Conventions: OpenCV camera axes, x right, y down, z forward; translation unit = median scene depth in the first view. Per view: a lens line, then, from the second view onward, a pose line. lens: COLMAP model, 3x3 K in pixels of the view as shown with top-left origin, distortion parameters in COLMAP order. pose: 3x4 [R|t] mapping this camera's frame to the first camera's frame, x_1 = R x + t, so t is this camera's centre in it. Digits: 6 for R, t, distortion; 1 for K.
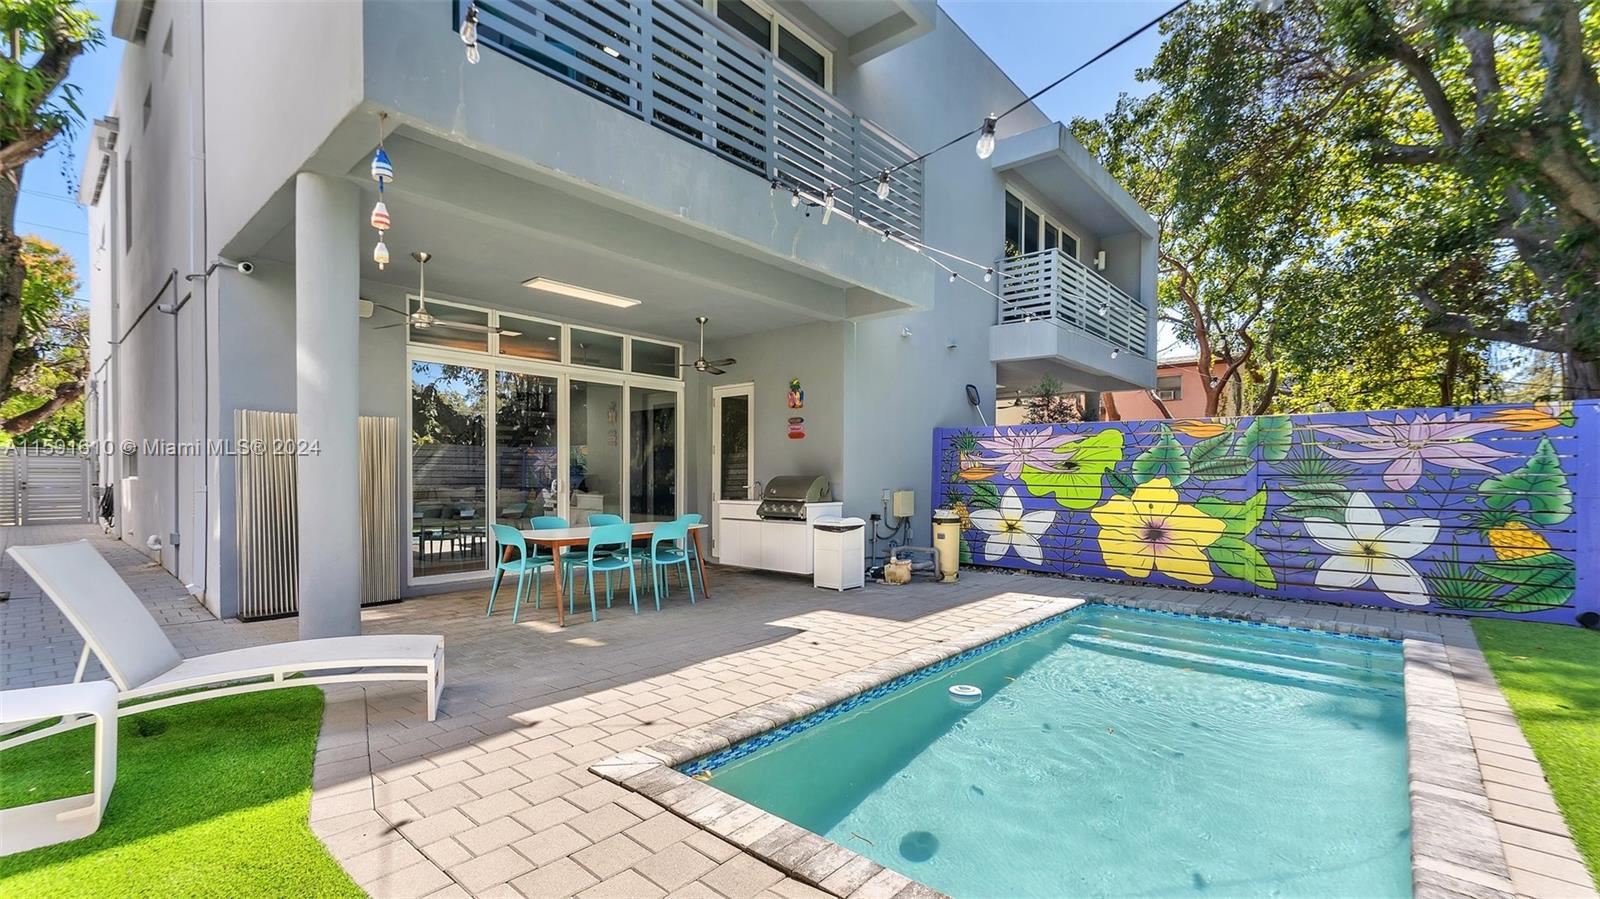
lens RADIAL K [[692.0, 0, 820.2], [0, 692.0, 480.3], [0, 0, 1]] dist [-0.002708, -0.000352]
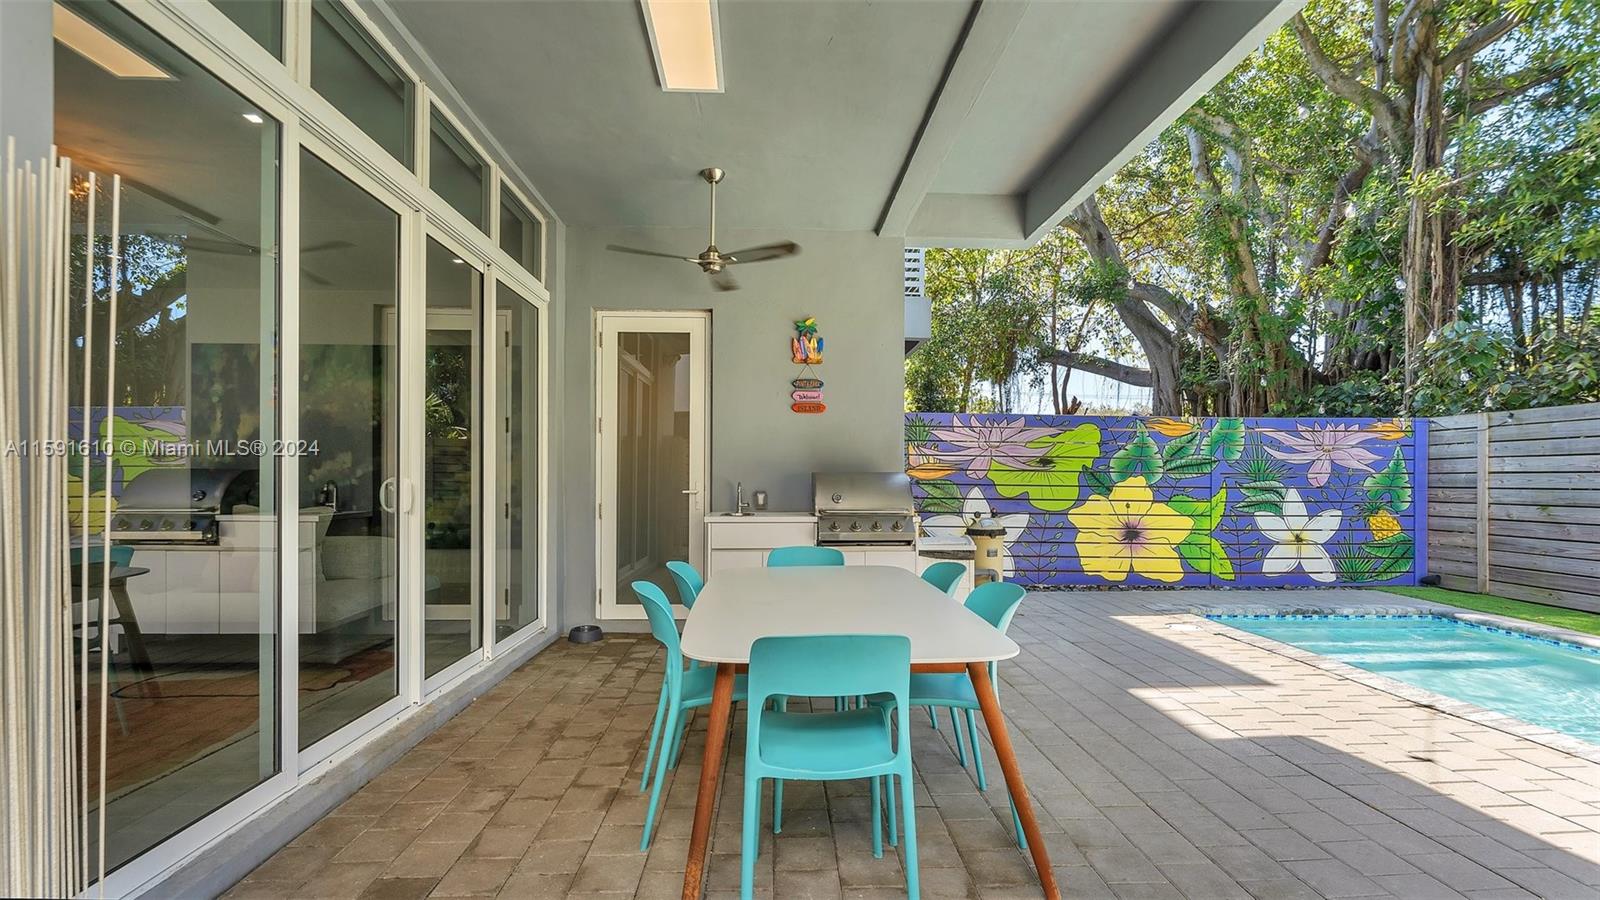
lens RADIAL K [[692.0, 0, 800.7], [0, 692.0, 479.3], [0, 0, 1]] dist [-0.002708, -0.000352]
pose [[0.731894, -0.001997, 0.681415, -0.525799], [0.003320, 0.999994, -0.000635, -0.000209], [-0.681410, 0.002727, 0.731897, 0.625586]]
